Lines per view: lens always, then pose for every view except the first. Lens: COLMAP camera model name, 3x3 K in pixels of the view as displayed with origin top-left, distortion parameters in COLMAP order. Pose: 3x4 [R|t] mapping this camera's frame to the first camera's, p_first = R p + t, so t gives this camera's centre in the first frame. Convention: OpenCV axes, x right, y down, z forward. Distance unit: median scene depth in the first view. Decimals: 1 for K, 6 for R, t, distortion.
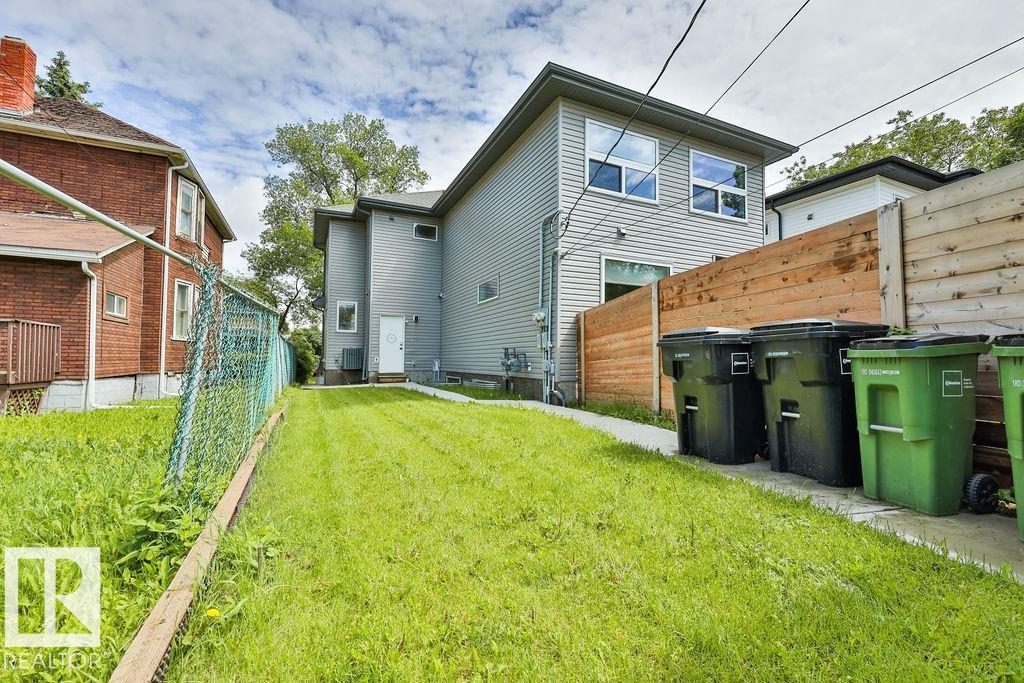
lens RADIAL K [[435.6, 0, 514.3], [0, 435.6, 341.7], [0, 0, 1]] dist [-0.000151, 0.000350]
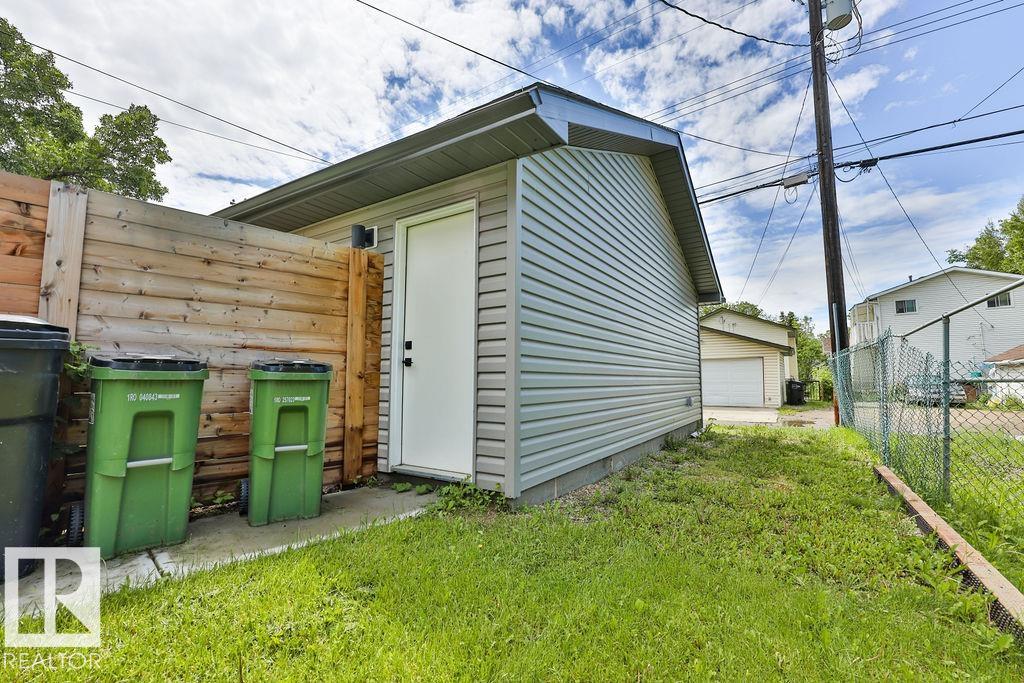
lens RADIAL K [[435.6, 0, 514.3], [0, 435.6, 341.7], [0, 0, 1]] dist [-0.000151, 0.000350]
pose [[-0.528499, 0.069439, 0.846089, -0.282706], [-0.040392, 0.993464, -0.106765, 0.026356], [-0.847972, -0.090600, -0.522240, 0.899872]]
